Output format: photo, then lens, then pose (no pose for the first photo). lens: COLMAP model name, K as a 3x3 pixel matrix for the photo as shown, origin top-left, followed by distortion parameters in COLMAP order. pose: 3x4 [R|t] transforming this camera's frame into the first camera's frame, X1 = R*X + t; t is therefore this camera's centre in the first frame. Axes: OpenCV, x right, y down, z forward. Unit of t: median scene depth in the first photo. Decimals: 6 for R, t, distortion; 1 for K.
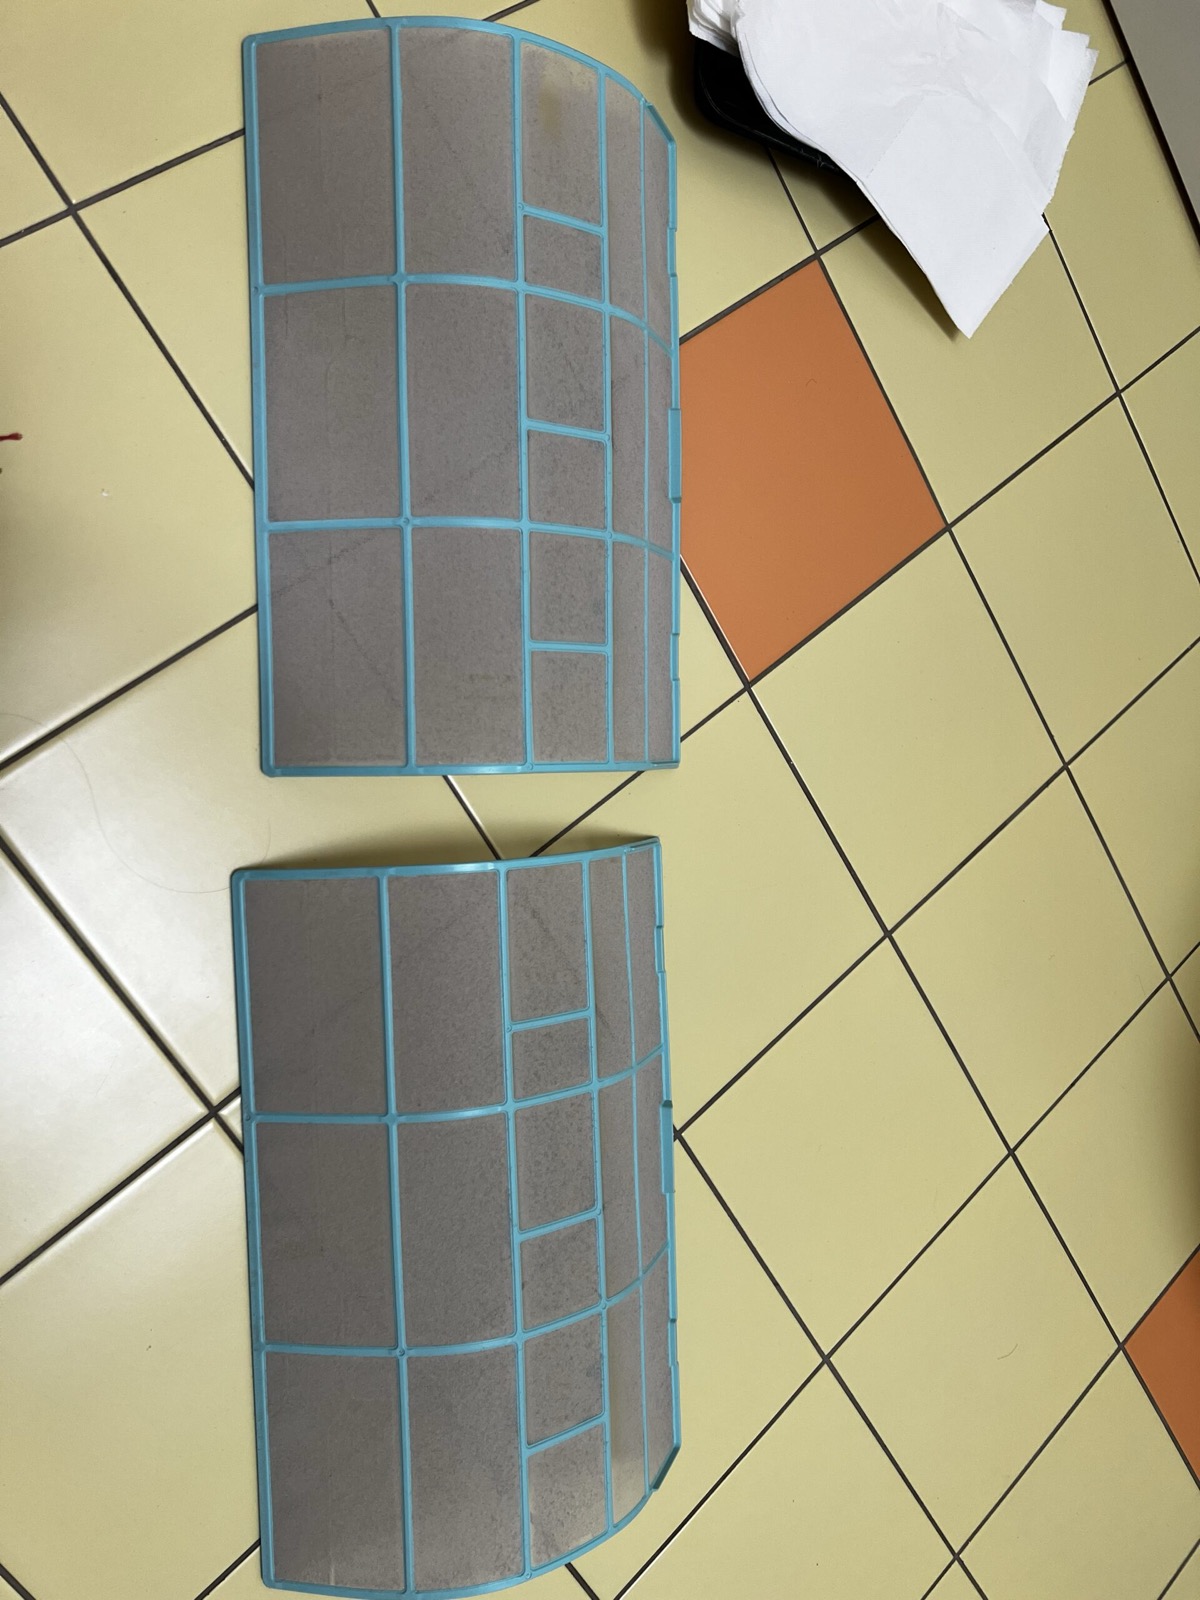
lens RADIAL K [[1224.5, 0, 600.0], [0, 1224.5, 800.0], [0, 0, 1]] dist [0.009058, -0.046297]
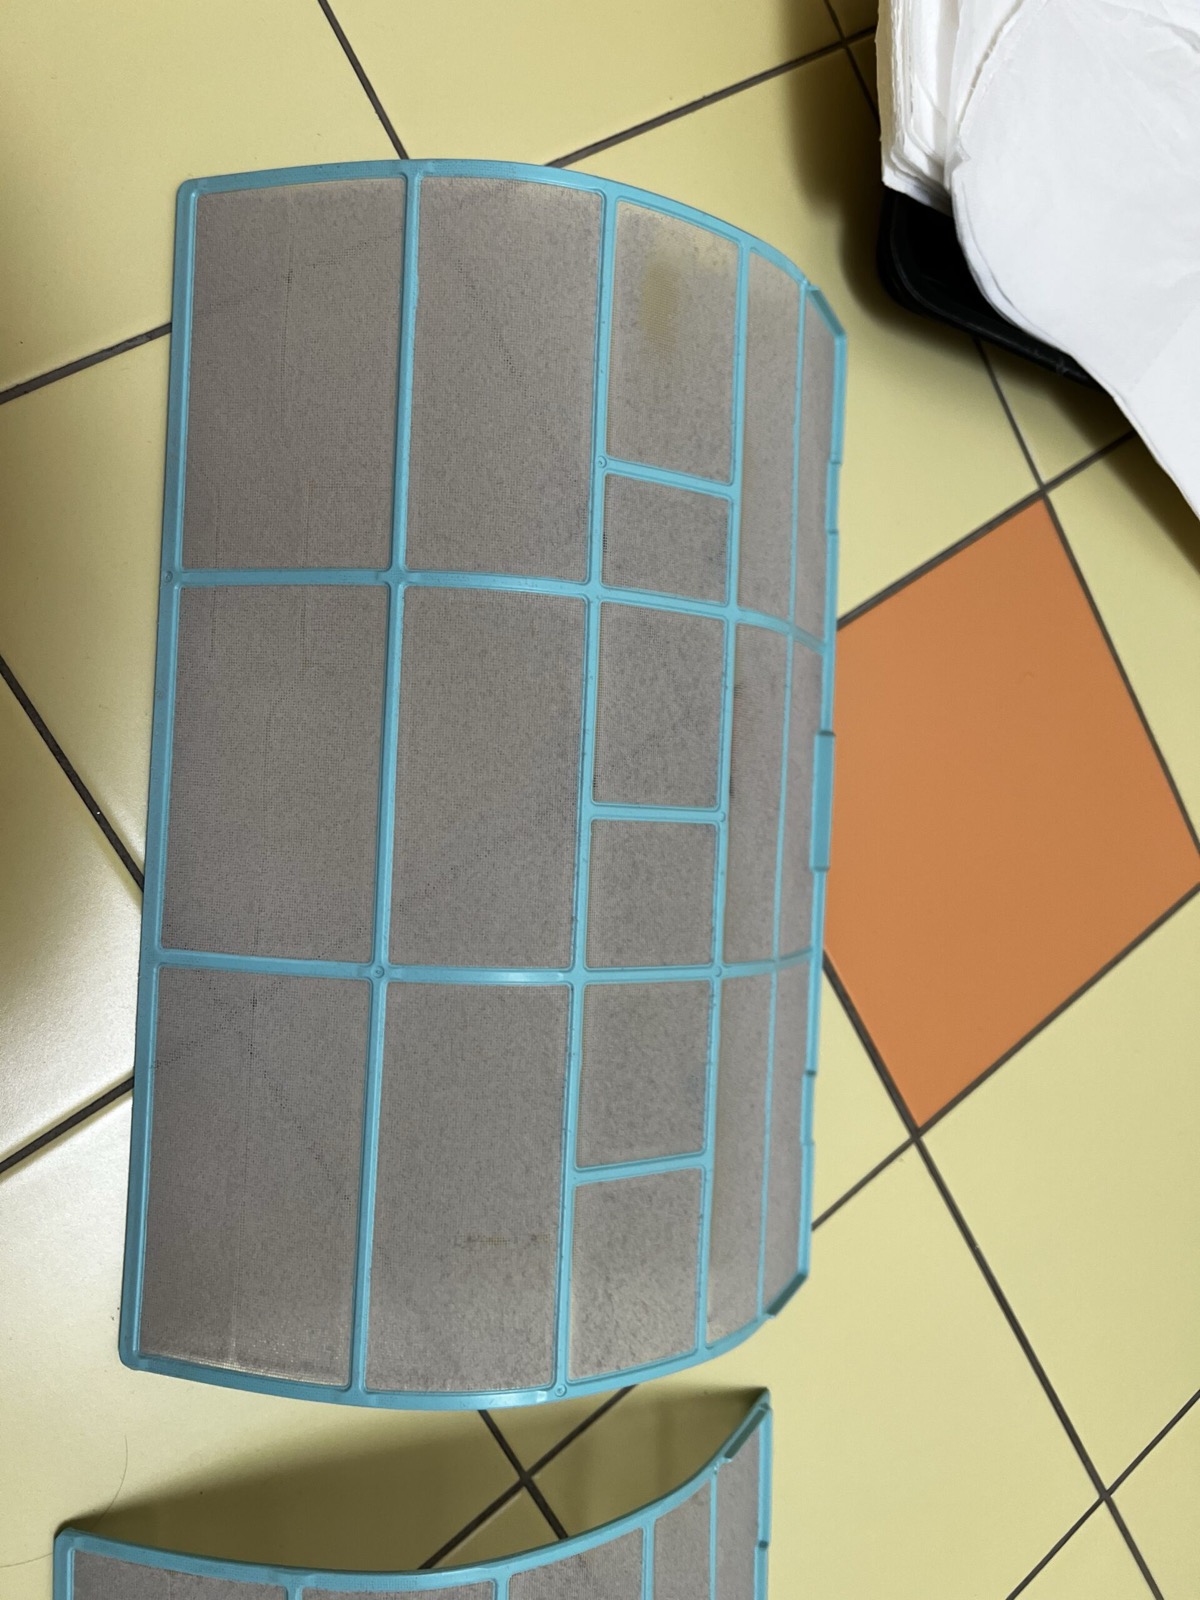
lens RADIAL K [[1277.0, 0, 600.0], [0, 1277.0, 800.0], [0, 0, 1]] dist [0.094404, -0.222724]
pose [[0.996078, 0.054555, -0.069666, -0.011199], [-0.060122, 0.994940, -0.080491, -0.252745], [0.064922, 0.084364, 0.994318, 0.356502]]
